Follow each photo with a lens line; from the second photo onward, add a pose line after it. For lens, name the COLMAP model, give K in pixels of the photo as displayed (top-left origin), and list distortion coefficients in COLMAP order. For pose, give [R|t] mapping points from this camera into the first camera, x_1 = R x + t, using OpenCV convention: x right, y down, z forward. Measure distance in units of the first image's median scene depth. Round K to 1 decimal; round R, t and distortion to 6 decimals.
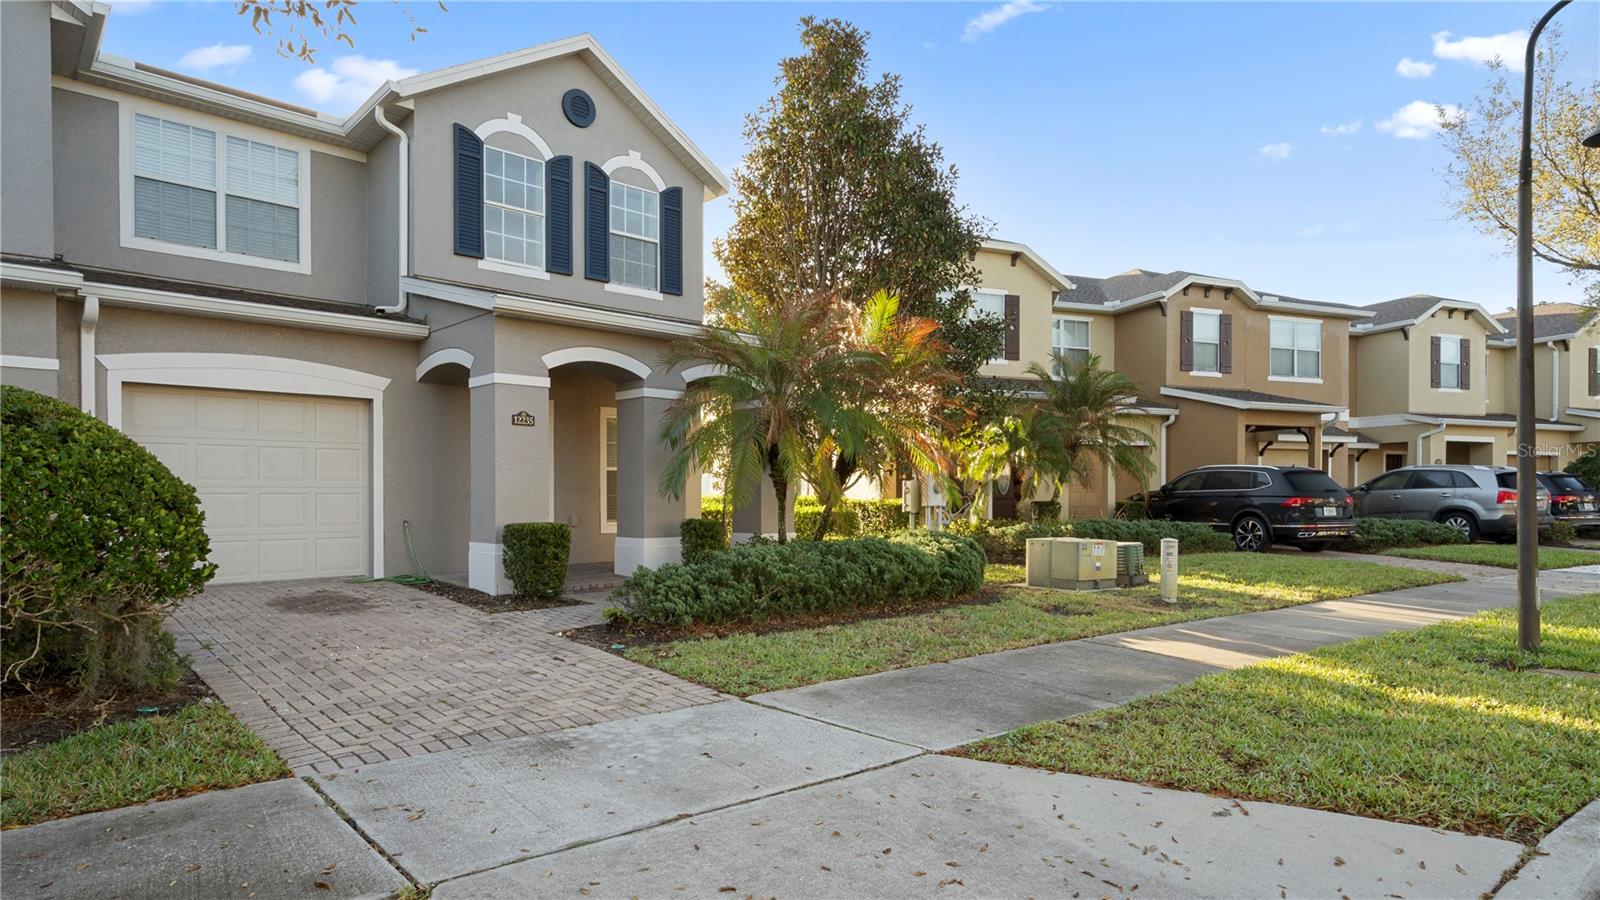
lens RADIAL K [[881.9, 0, 796.3], [0, 881.9, 500.6], [0, 0, 1]] dist [0.003726, 0.001429]
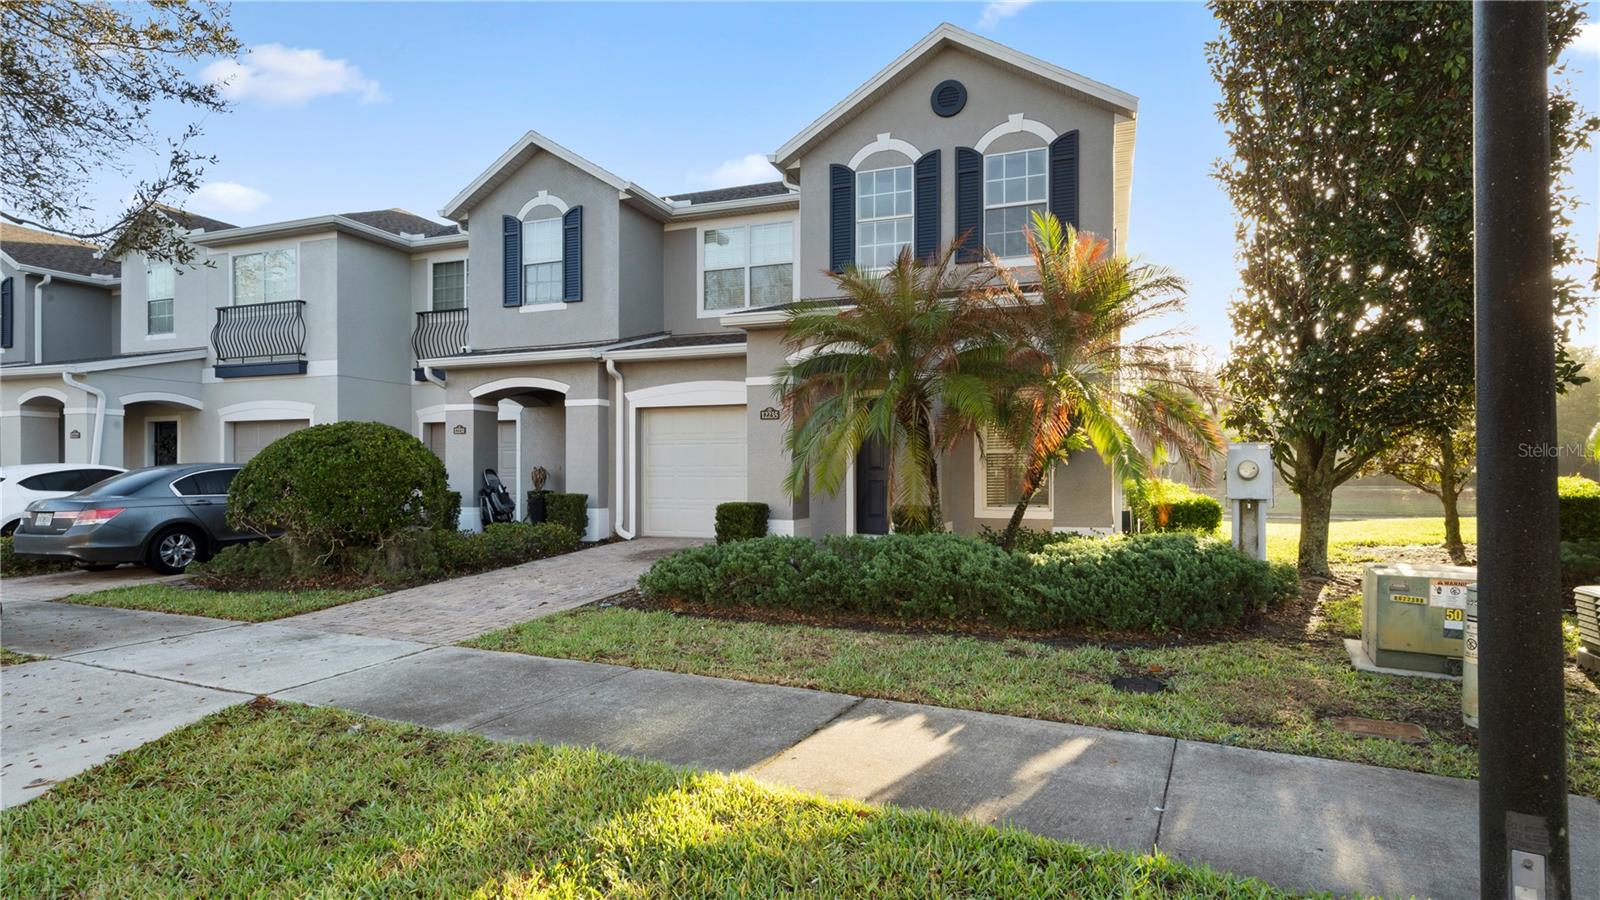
lens RADIAL K [[852.3, 0, 802.1], [0, 852.3, 466.7], [0, 0, 1]] dist [0.001920, 0.000397]
pose [[0.439992, -0.006036, -0.897981, 0.703590], [-0.007626, 0.999916, -0.010458, -0.010390], [0.897969, 0.011449, 0.439910, 0.526803]]
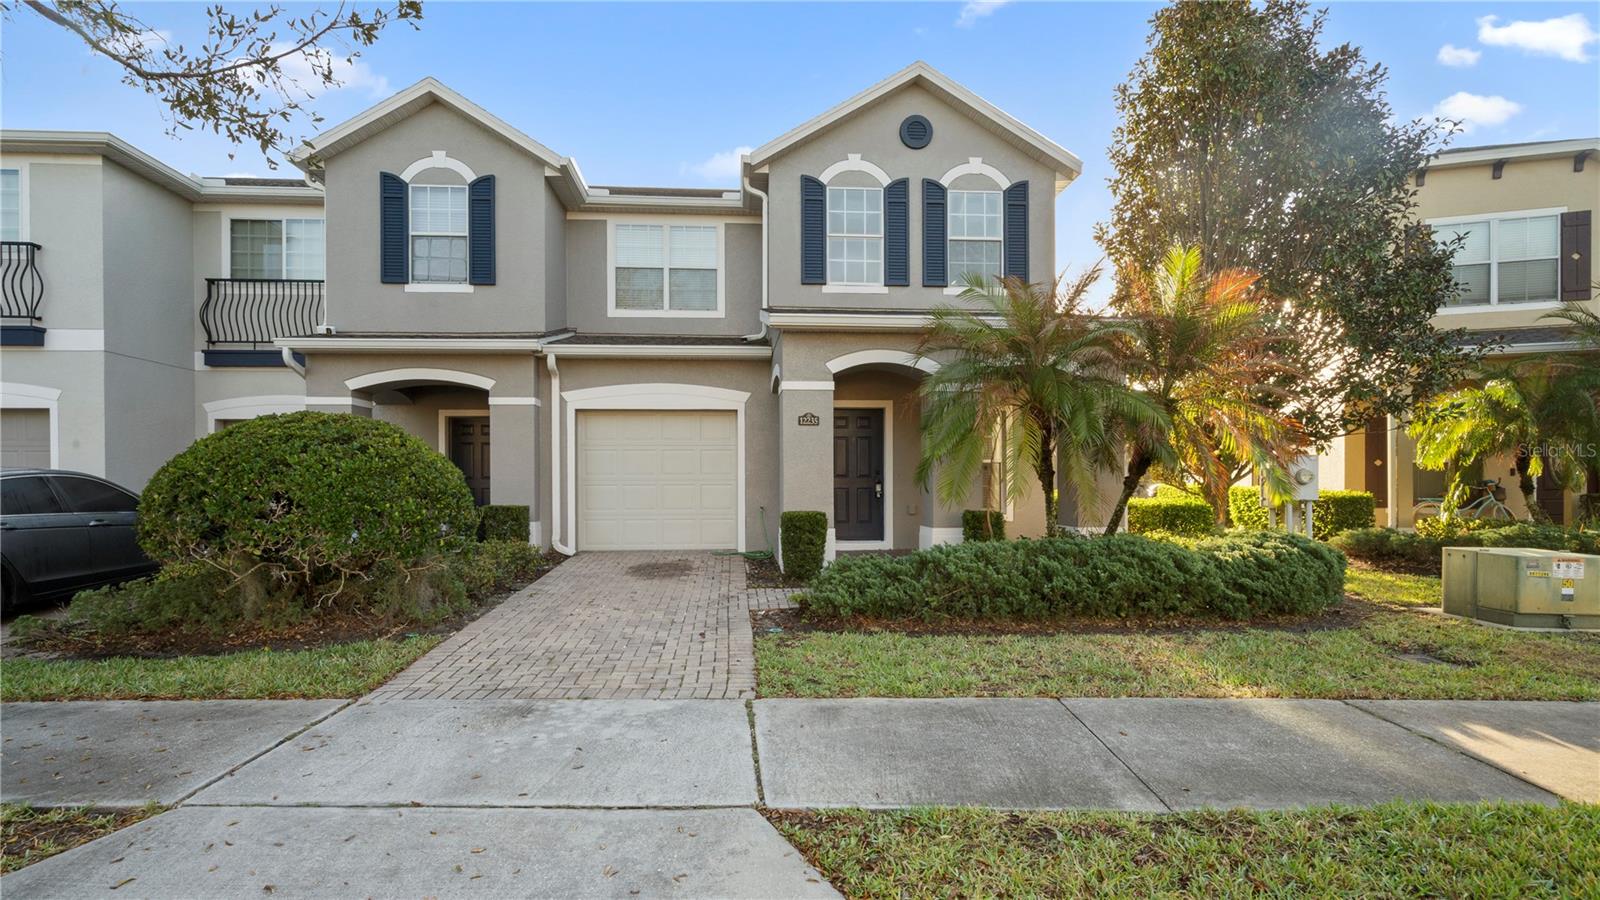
lens RADIAL K [[763.3, 0, 793.1], [0, 763.3, 482.4], [0, 0, 1]] dist [-0.002235, 0.000645]
pose [[0.778662, -0.002004, -0.627441, 0.285156], [-0.003055, 0.999971, -0.006986, -0.004565], [0.627437, 0.007357, 0.778633, 0.215208]]
